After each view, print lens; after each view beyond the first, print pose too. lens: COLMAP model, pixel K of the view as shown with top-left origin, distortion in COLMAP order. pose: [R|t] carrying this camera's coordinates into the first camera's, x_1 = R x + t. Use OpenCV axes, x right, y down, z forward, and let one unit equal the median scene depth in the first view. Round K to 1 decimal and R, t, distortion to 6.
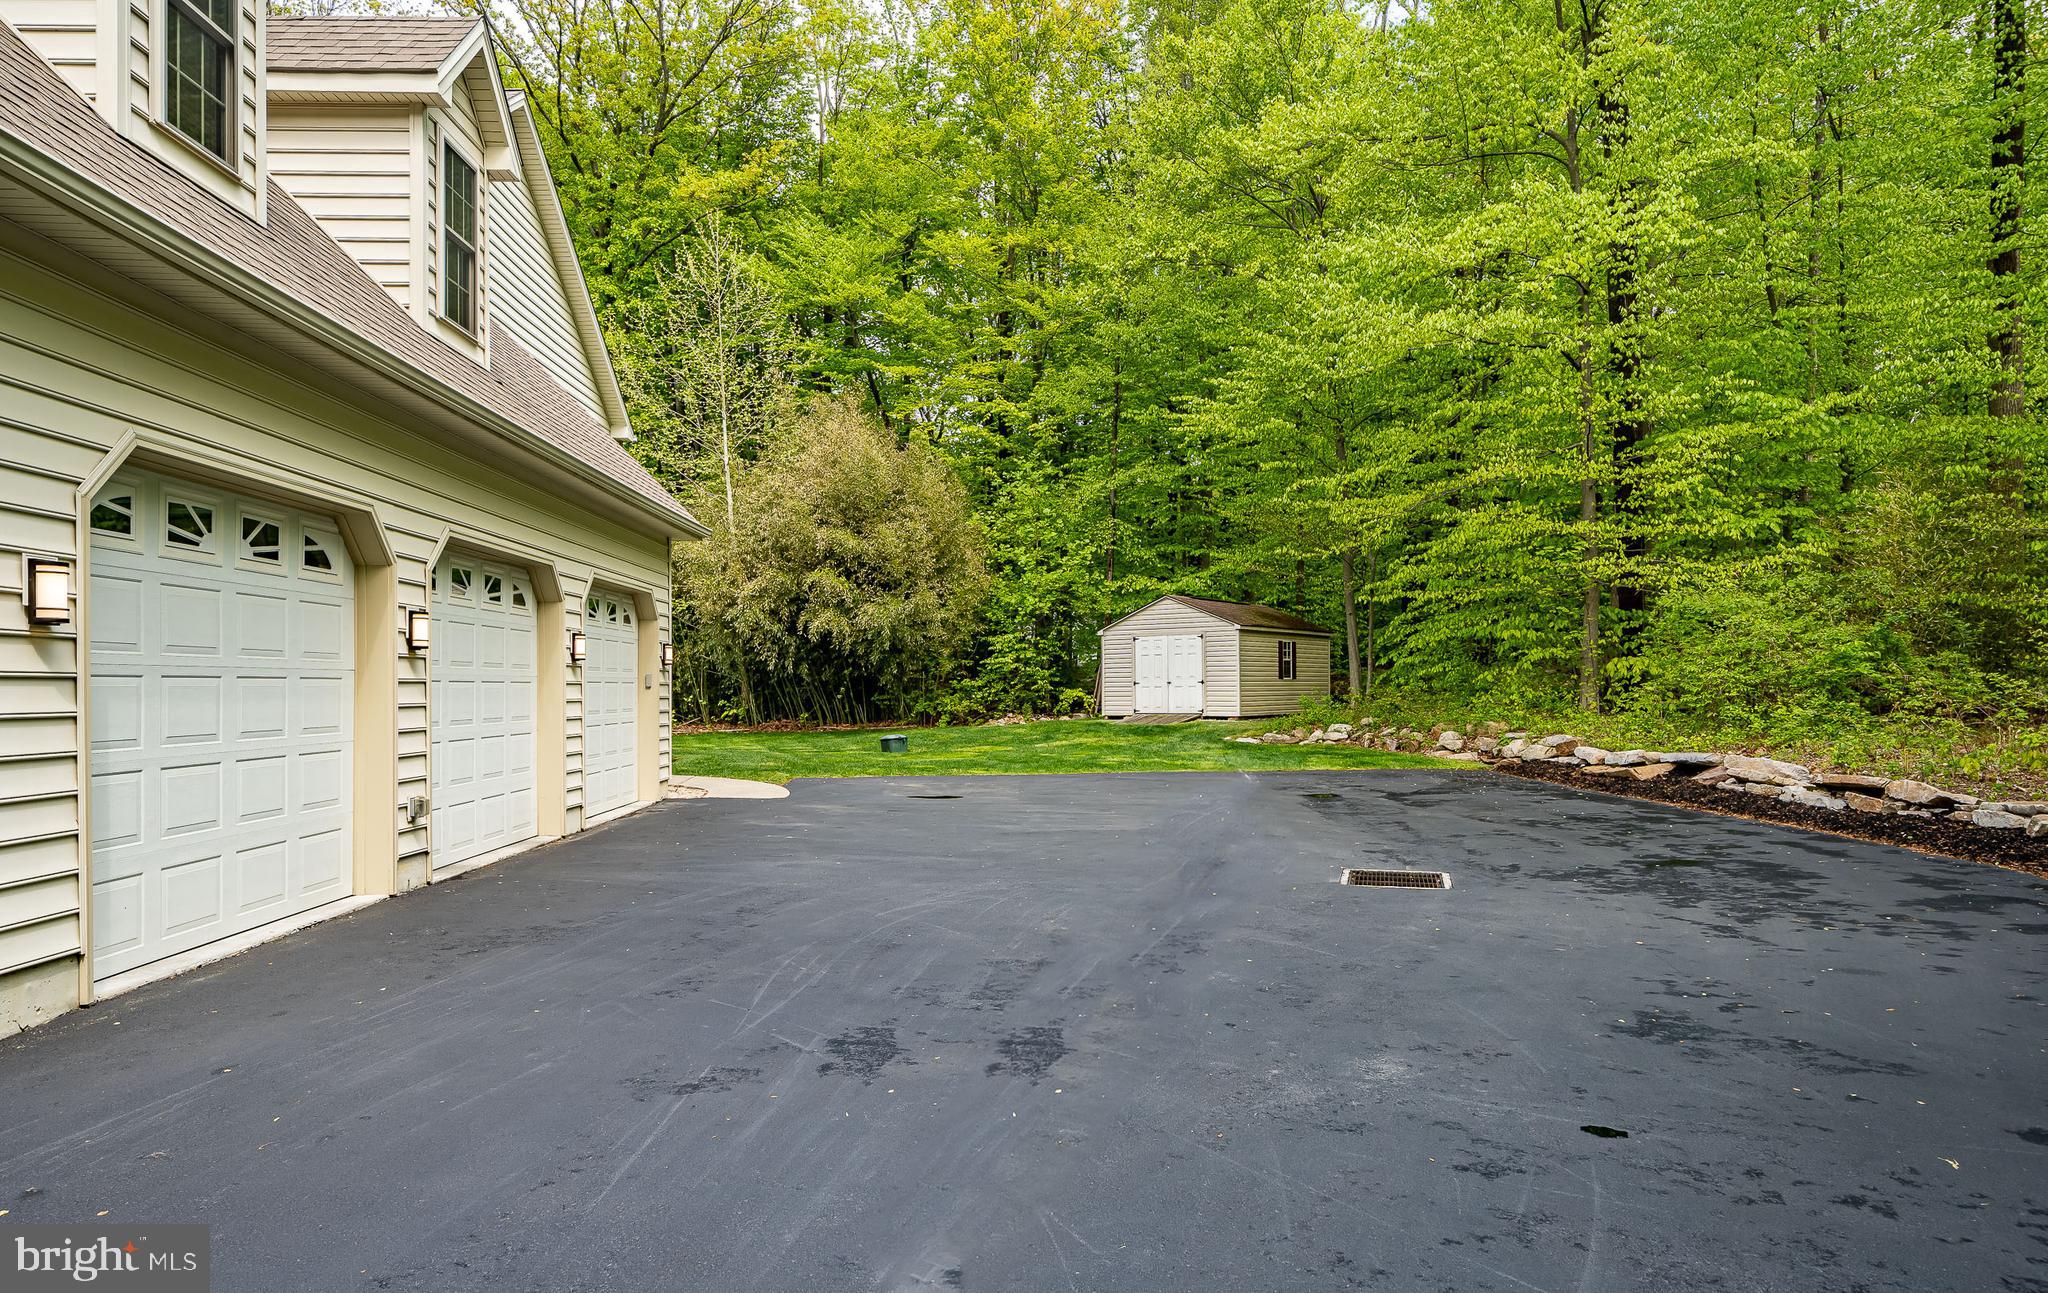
lens RADIAL K [[1241.0, 0, 1018.9], [0, 1241.0, 658.8], [0, 0, 1]] dist [-0.000192, 0.000062]
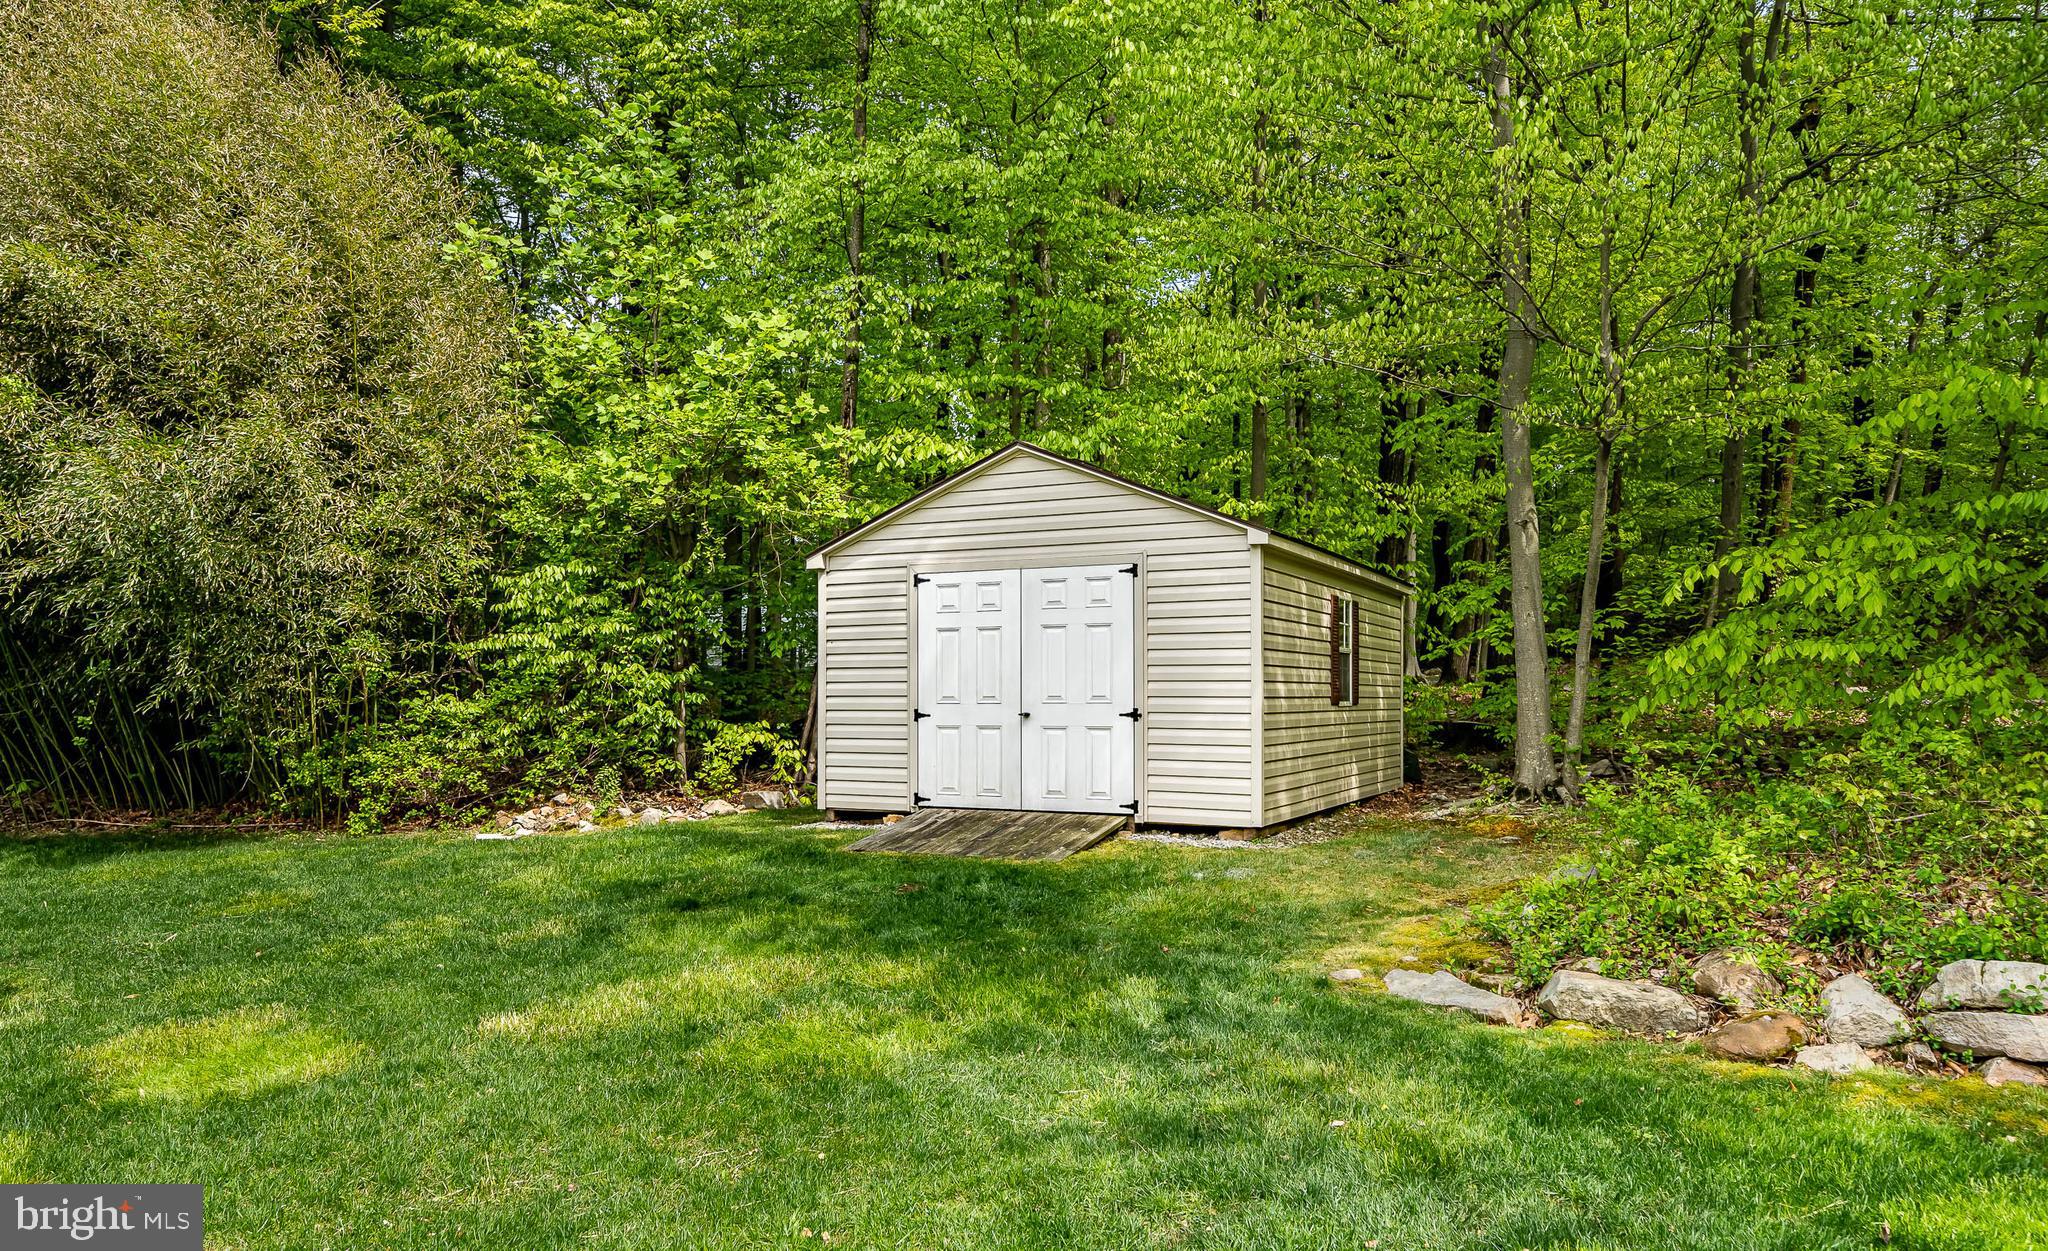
lens RADIAL K [[1389.9, 0, 1011.9], [0, 1389.9, 629.6], [0, 0, 1]] dist [-0.005708, 0.006832]
pose [[0.980795, 0.019528, 0.194061, 0.042989], [-0.013116, 0.999326, -0.034273, 0.008979], [-0.194599, 0.031069, 0.980391, 0.591035]]
